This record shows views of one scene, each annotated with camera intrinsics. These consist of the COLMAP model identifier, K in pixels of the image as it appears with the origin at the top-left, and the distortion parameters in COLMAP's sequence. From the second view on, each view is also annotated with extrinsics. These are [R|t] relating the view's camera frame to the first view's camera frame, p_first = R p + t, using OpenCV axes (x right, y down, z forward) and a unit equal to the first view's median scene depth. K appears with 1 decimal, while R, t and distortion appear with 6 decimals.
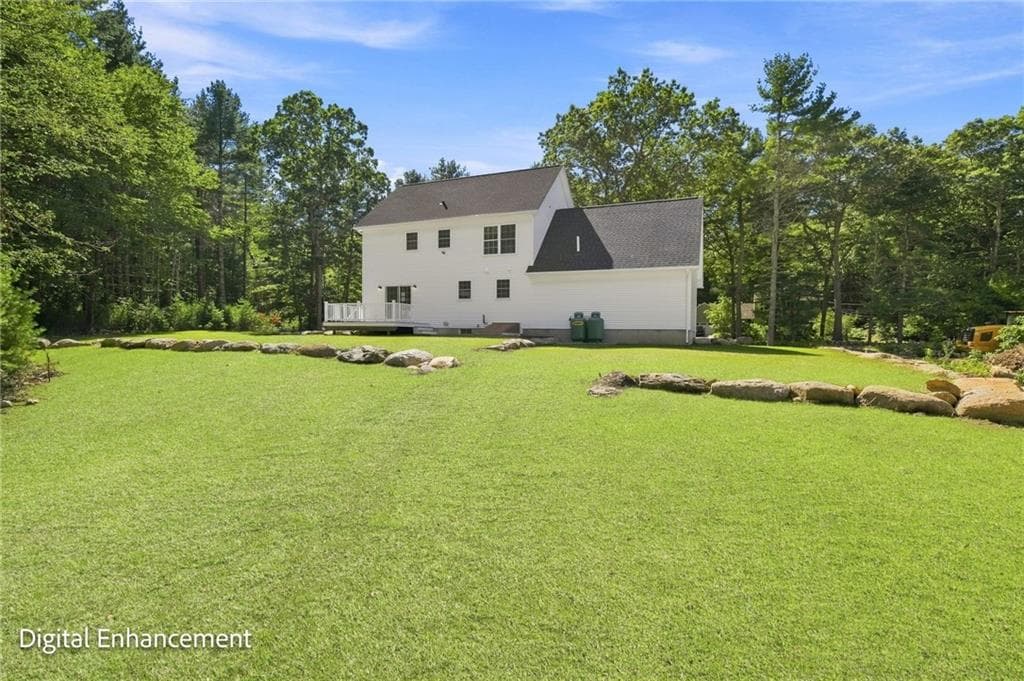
lens RADIAL K [[513.3, 0, 514.9], [0, 513.3, 358.3], [0, 0, 1]] dist [0.000457, -0.000422]
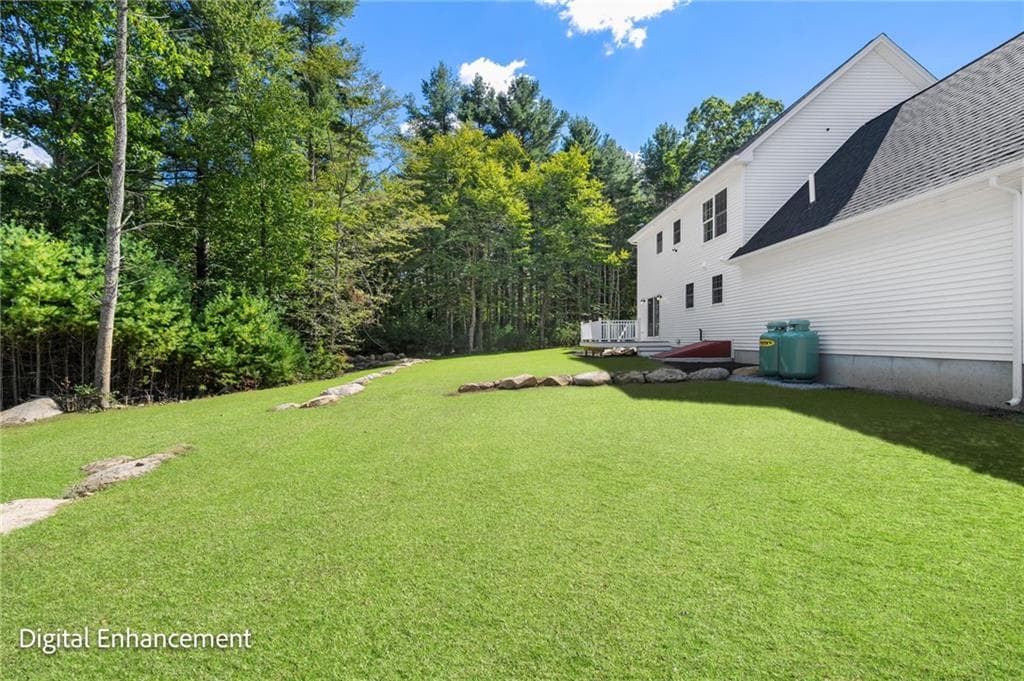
lens RADIAL K [[445.5, 0, 513.1], [0, 445.5, 342.9], [0, 0, 1]] dist [-0.001370, -0.000369]
pose [[0.411987, -0.005538, -0.911173, 0.375206], [-0.035859, 0.999108, -0.022286, -0.042169], [0.910484, 0.041855, 0.411421, 0.506267]]
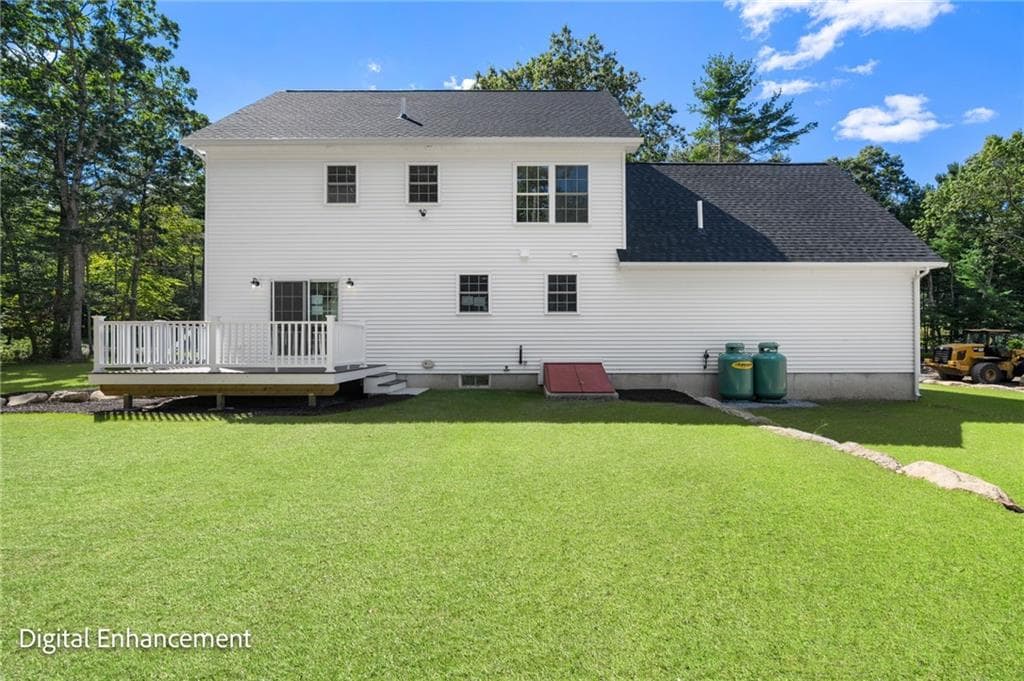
lens RADIAL K [[442.6, 0, 512.0], [0, 442.6, 340.5], [0, 0, 1]] dist [-0.001290, -0.000051]
pose [[0.917060, -0.014922, 0.398471, -0.227679], [0.029684, 0.999081, -0.030903, -0.075286], [-0.397644, 0.040168, 0.916660, 0.606031]]
